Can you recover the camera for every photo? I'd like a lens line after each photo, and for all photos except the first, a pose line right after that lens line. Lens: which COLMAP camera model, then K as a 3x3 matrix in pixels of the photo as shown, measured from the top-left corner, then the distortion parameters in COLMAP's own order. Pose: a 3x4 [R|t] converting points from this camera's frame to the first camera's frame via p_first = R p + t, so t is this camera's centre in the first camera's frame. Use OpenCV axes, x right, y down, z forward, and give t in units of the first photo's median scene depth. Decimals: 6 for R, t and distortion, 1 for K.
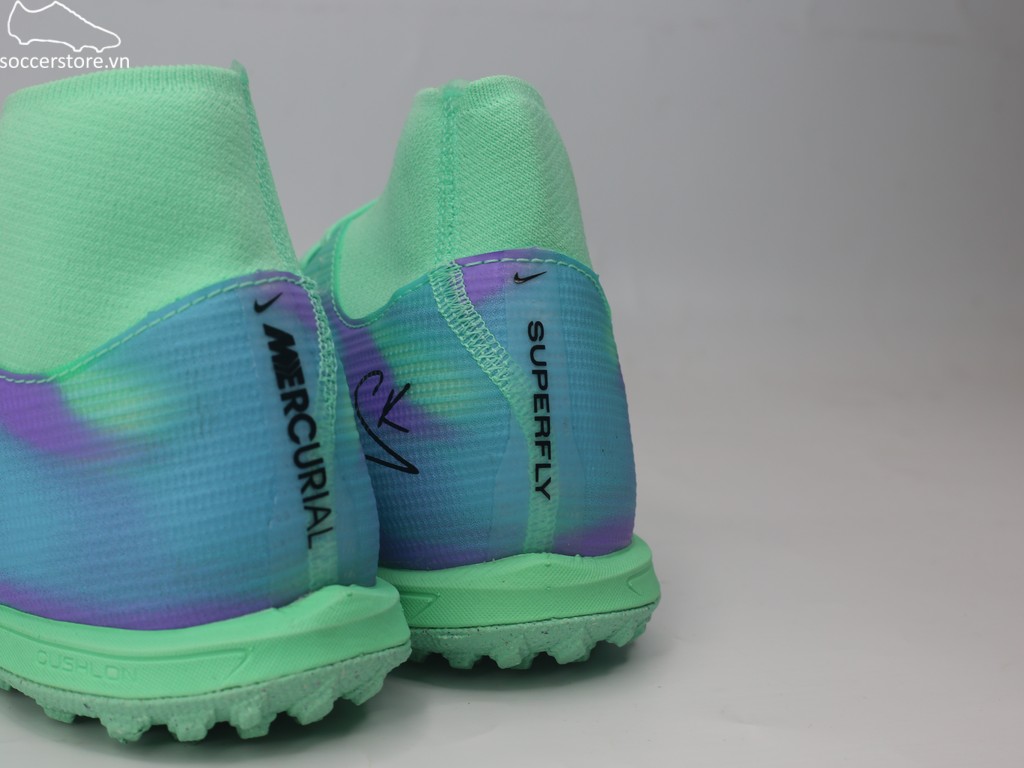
lens RADIAL K [[1968.0, 0, 512.0], [0, 1968.0, 384.0], [0, 0, 1]] dist [-0.131548, -0.250705]
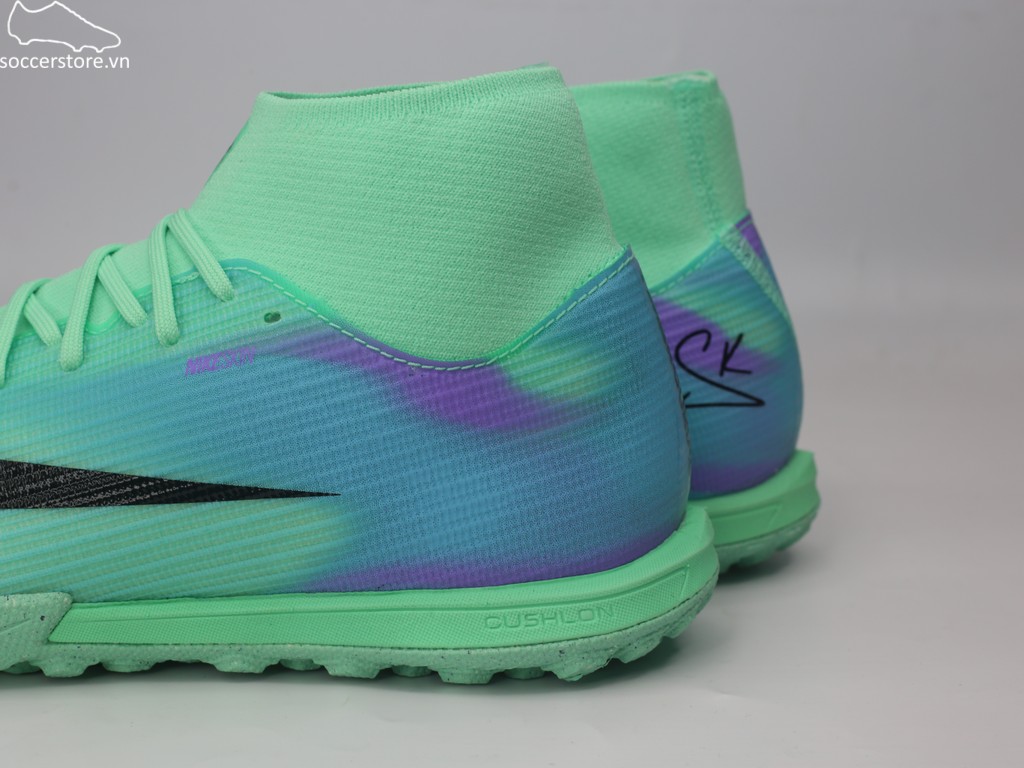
lens RADIAL K [[1968.0, 0, 512.0], [0, 1968.0, 384.0], [0, 0, 1]] dist [-0.131548, -0.250705]
pose [[0.746570, -0.128621, 0.652755, -0.956844], [0.121338, 0.991002, 0.056494, -0.051177], [-0.654148, 0.037028, 0.755459, 0.177166]]
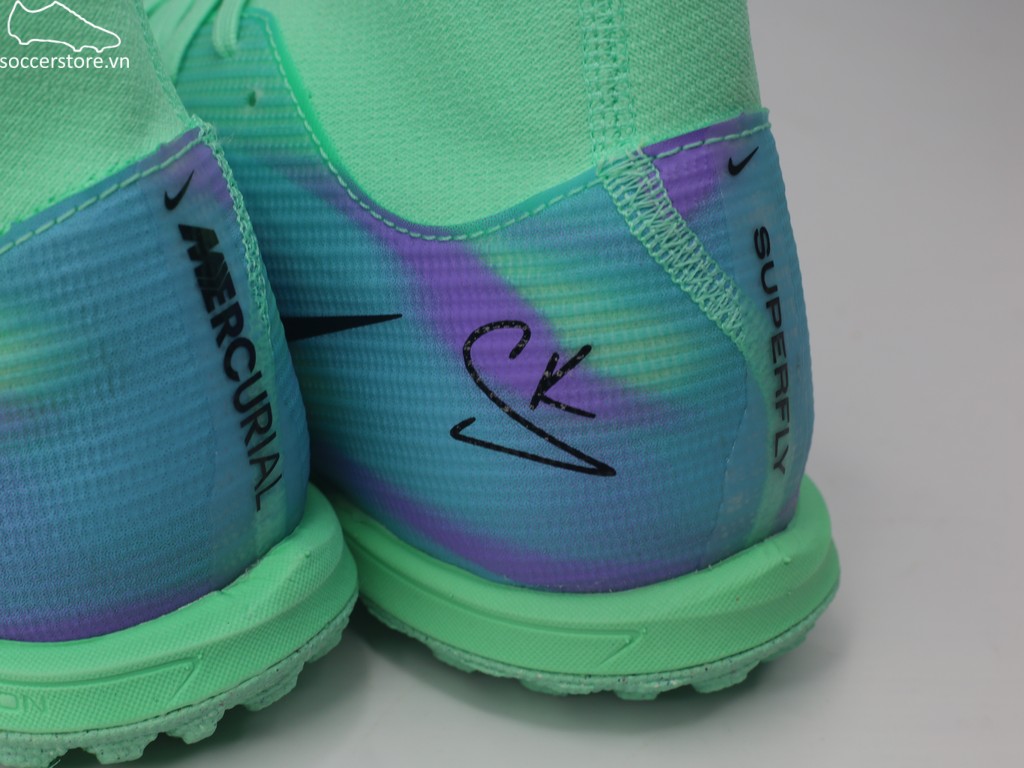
lens RADIAL K [[1968.0, 0, 512.0], [0, 1968.0, 384.0], [0, 0, 1]] dist [-0.131548, -0.250705]
pose [[0.963618, -0.097959, 0.248685, -0.192963], [0.017993, 0.952083, 0.305310, -0.190016], [-0.266677, -0.289728, 0.919207, 0.305988]]
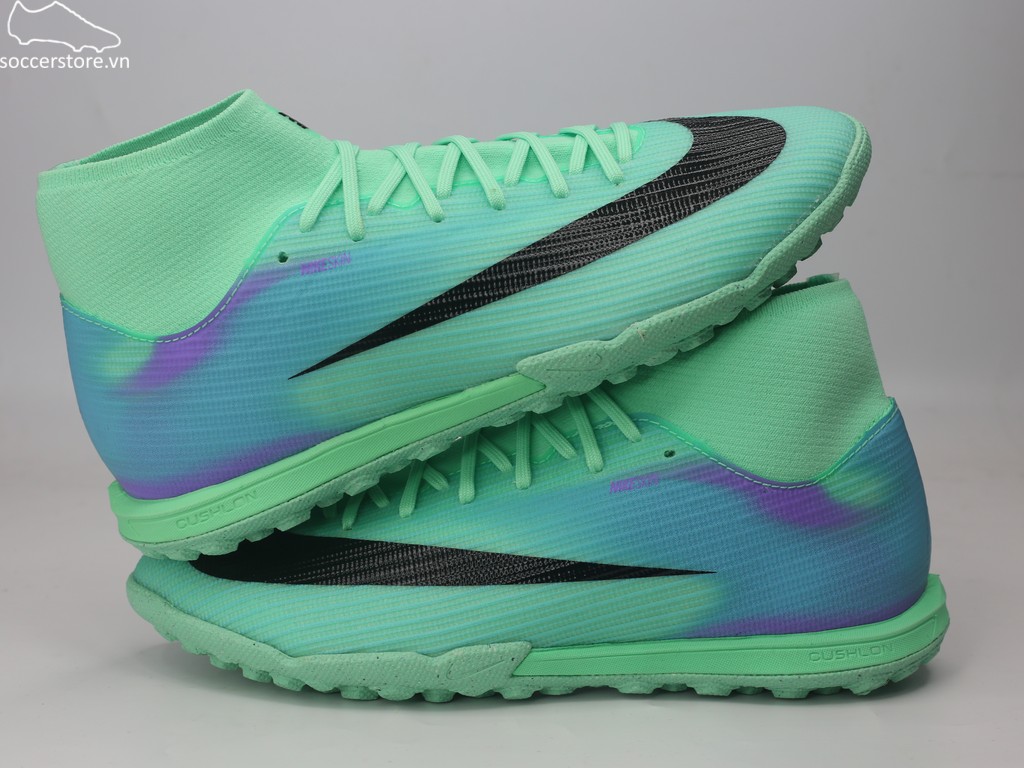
lens RADIAL K [[1968.0, 0, 512.0], [0, 1968.0, 384.0], [0, 0, 1]] dist [-0.131548, -0.250705]
pose [[0.724274, -0.124812, 0.678122, -1.533639], [0.126520, 0.990839, 0.047238, -0.194367], [-0.677805, 0.051583, 0.733430, -0.018947]]
